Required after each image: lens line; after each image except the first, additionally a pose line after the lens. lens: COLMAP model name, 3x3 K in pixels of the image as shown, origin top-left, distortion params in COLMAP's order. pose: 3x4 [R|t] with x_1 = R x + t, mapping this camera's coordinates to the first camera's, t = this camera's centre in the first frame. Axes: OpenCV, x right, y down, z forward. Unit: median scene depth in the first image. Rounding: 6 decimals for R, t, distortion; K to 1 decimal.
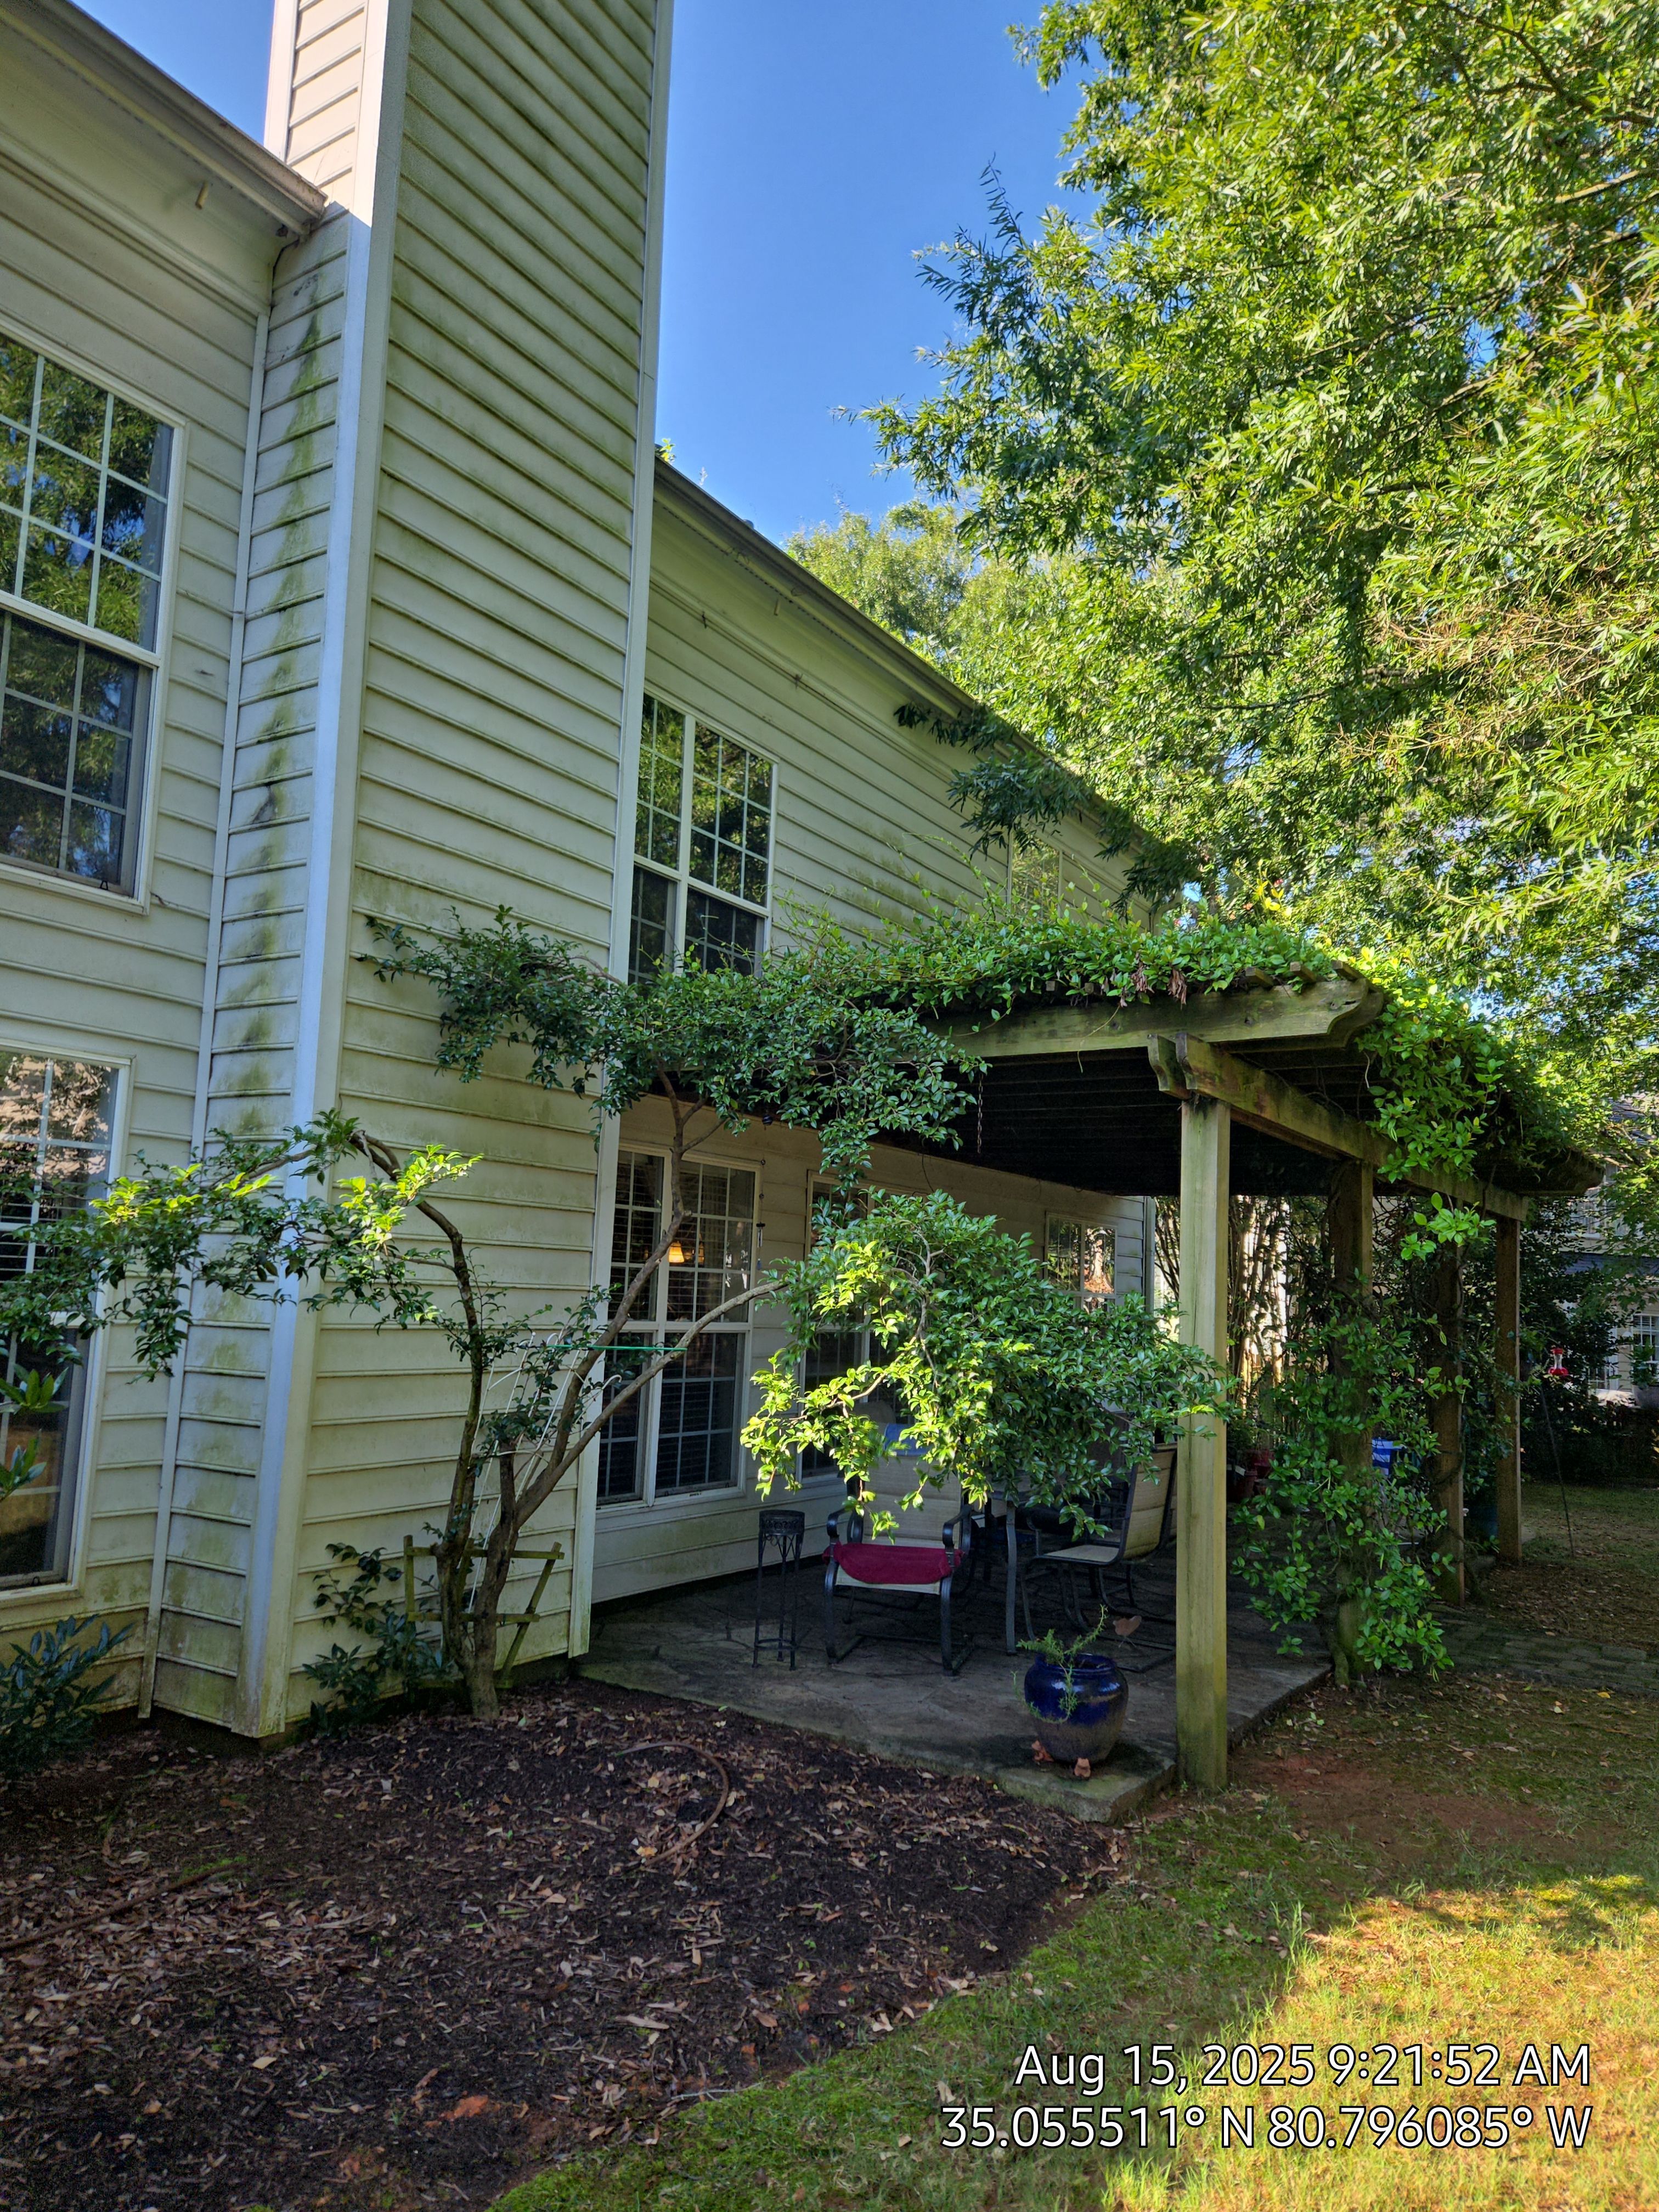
lens RADIAL K [[1491.7, 0, 823.7], [0, 1491.7, 1112.2], [0, 0, 1]] dist [0.060277, -0.055785]
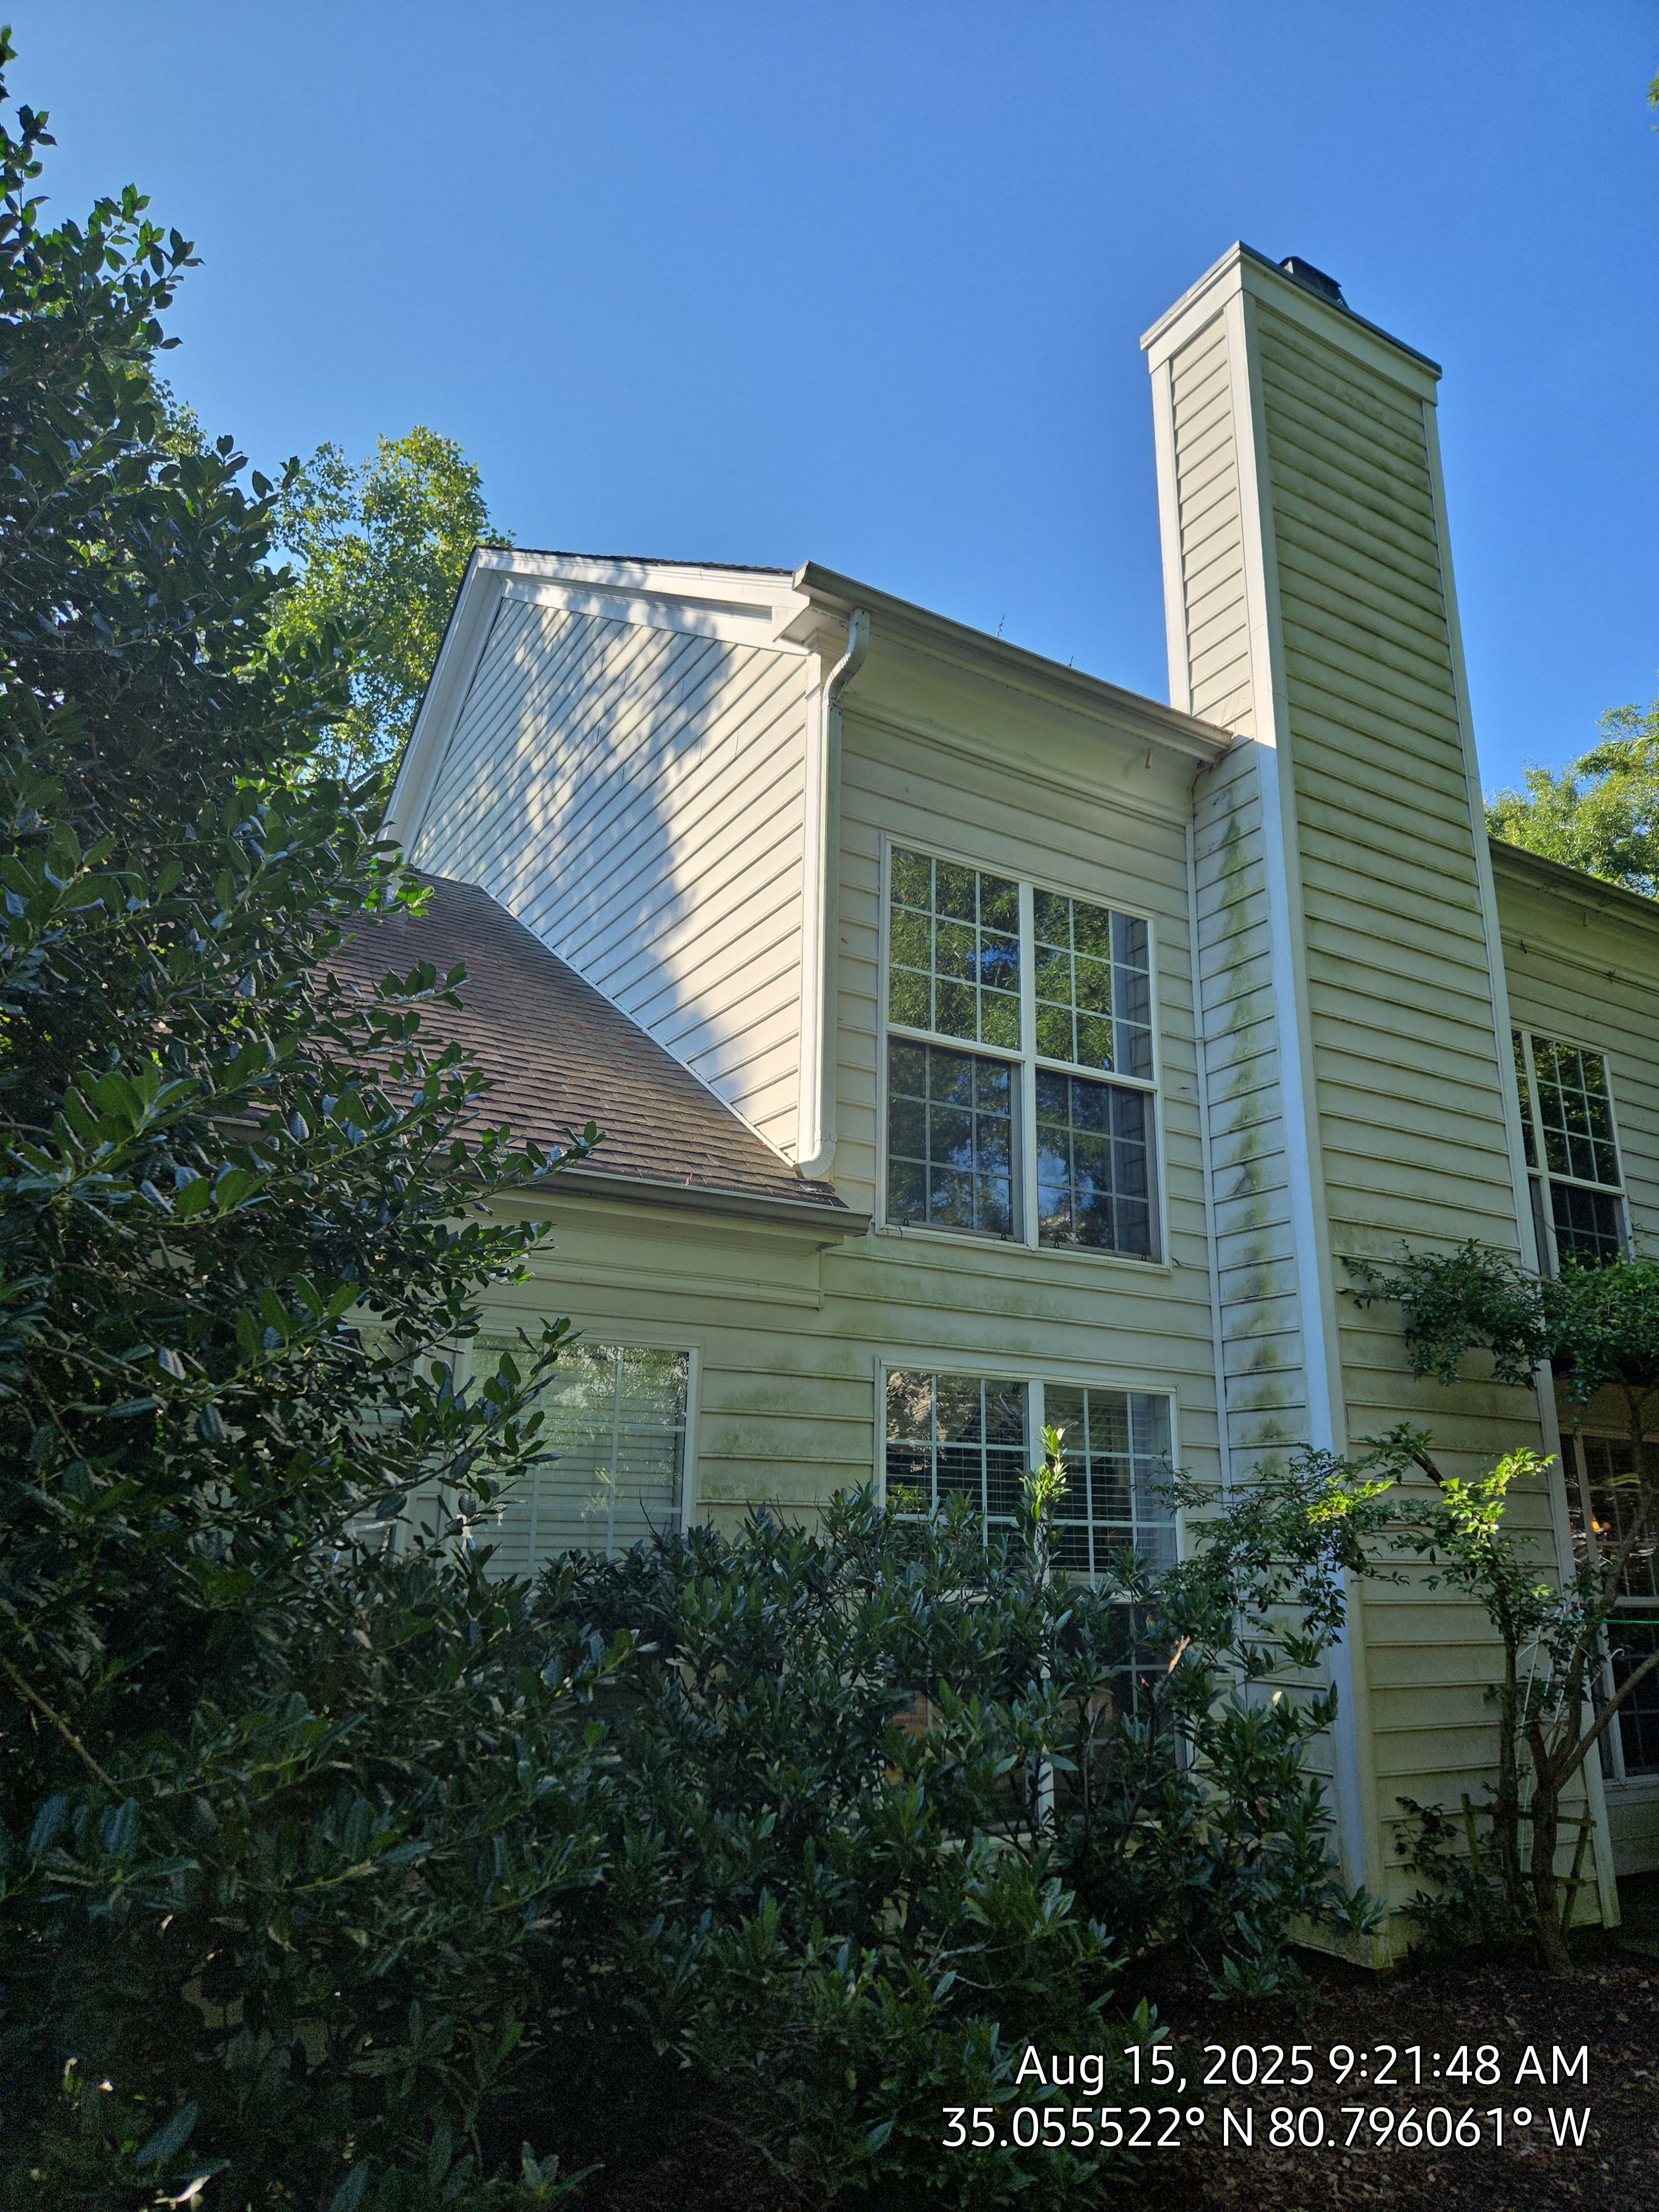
lens RADIAL K [[1445.9, 0, 826.4], [0, 1445.9, 1113.9], [0, 0, 1]] dist [0.067954, -0.058599]
pose [[0.900694, -0.150927, -0.407395, -0.175155], [0.075245, 0.977740, -0.195866, -0.040598], [0.427888, 0.145761, 0.892001, -0.276301]]
